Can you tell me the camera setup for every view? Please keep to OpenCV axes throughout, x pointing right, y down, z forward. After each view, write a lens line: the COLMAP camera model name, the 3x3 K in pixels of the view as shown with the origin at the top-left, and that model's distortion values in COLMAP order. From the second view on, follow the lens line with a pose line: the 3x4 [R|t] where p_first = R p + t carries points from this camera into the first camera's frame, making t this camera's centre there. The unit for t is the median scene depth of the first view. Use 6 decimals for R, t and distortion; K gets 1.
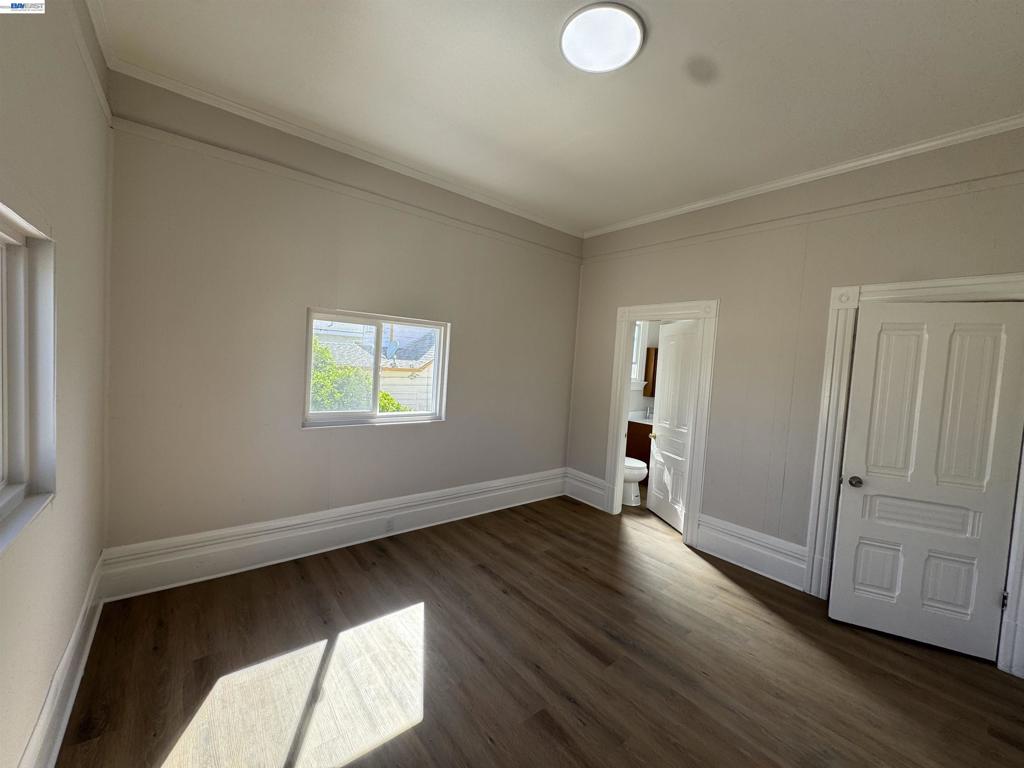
lens RADIAL K [[408.7, 0, 511.7], [0, 408.7, 381.8], [0, 0, 1]] dist [-0.000510, -0.000129]
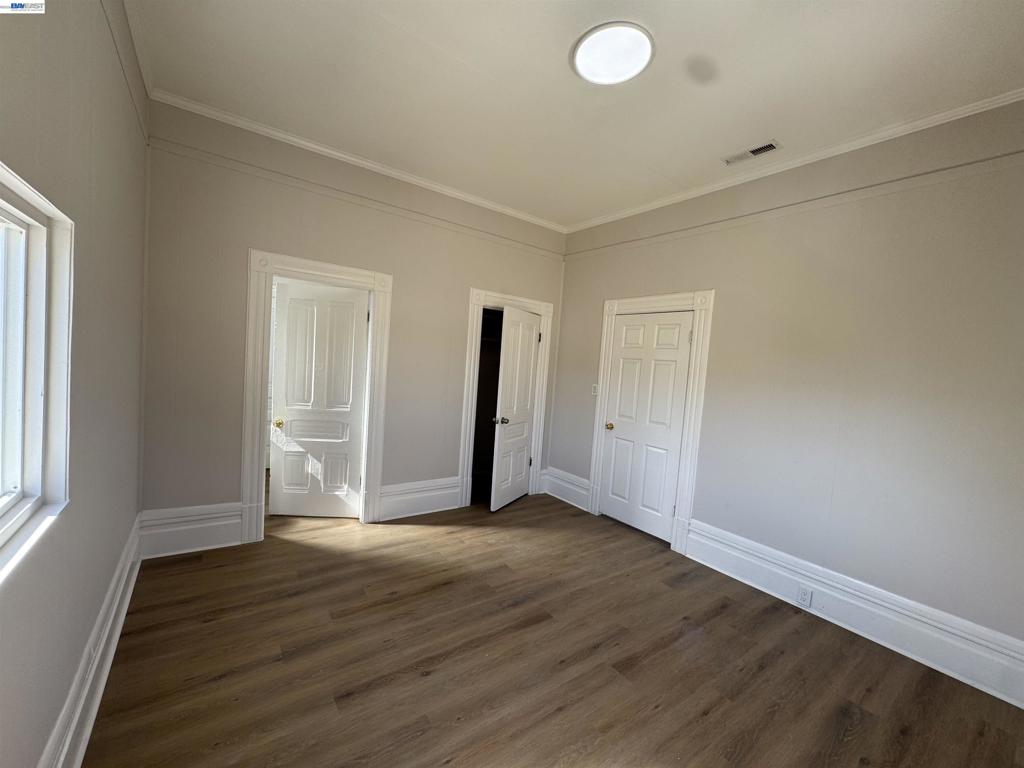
lens RADIAL K [[408.7, 0, 511.7], [0, 408.7, 381.8], [0, 0, 1]] dist [-0.000510, -0.000129]
pose [[0.059724, -0.108863, 0.992261, -0.618392], [-0.023073, 0.993619, 0.110401, -0.070161], [-0.997948, -0.029488, 0.056831, 0.772932]]
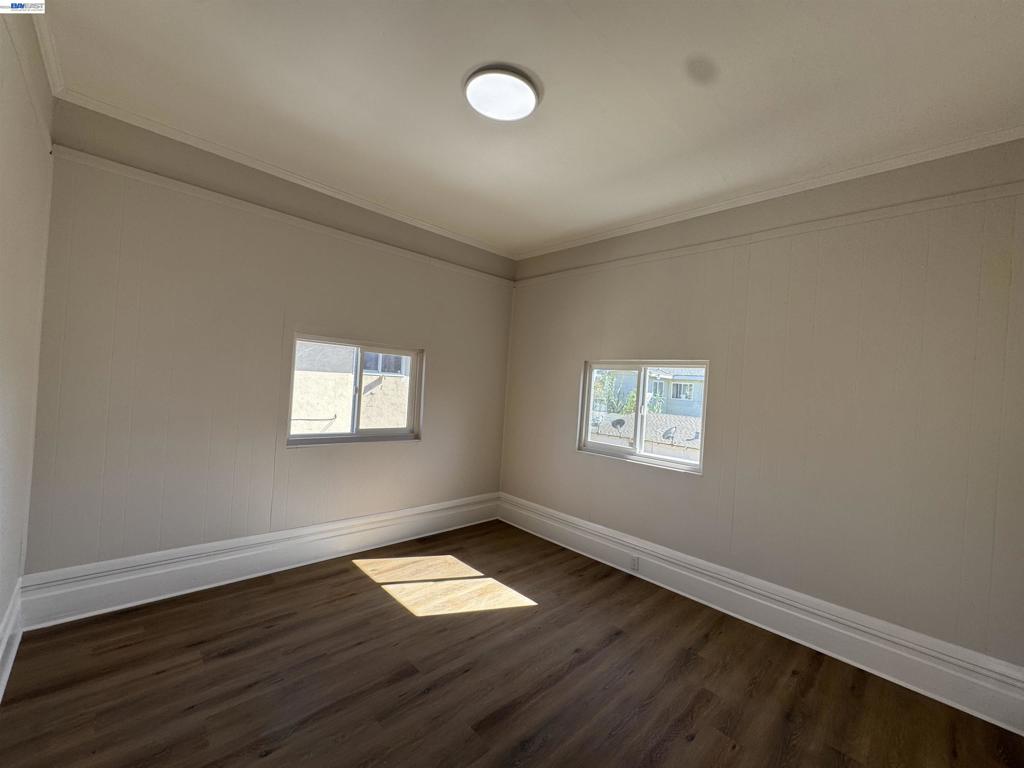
lens RADIAL K [[408.7, 0, 511.7], [0, 408.7, 381.8], [0, 0, 1]] dist [-0.000510, -0.000129]
pose [[0.088270, -0.059639, -0.994310, 0.841349], [-0.105653, 0.992015, -0.068880, 0.005446], [0.990478, 0.111132, 0.081265, 0.672190]]
